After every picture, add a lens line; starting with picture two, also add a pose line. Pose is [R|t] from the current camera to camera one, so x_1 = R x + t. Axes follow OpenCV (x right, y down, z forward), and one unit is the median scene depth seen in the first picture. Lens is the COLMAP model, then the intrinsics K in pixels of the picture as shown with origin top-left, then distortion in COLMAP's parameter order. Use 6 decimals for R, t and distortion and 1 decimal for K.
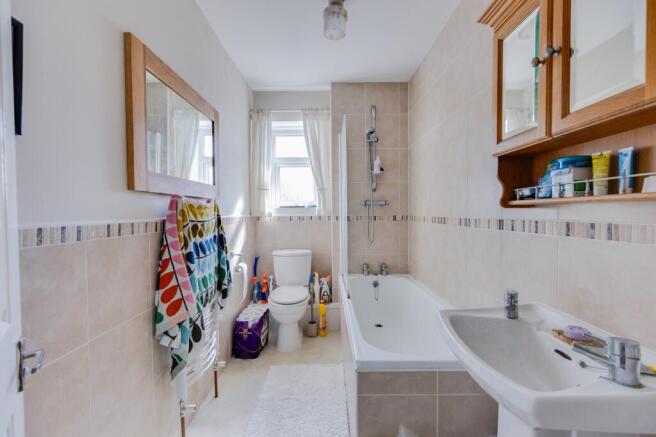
lens RADIAL K [[290.3, 0, 326.5], [0, 290.3, 220.1], [0, 0, 1]] dist [-0.003960, -0.000774]
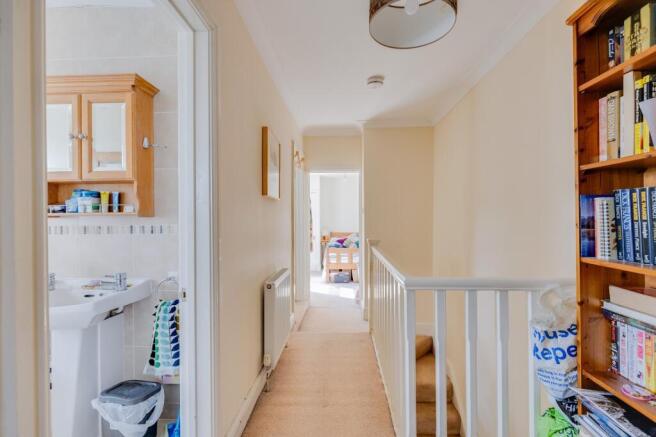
lens RADIAL K [[290.3, 0, 326.5], [0, 290.3, 220.1], [0, 0, 1]] dist [-0.003960, -0.000774]
pose [[0.049028, 0.005862, 0.998780, -1.011380], [0.029066, 0.999551, -0.007293, 0.030123], [-0.998374, 0.029389, 0.048836, -0.661642]]
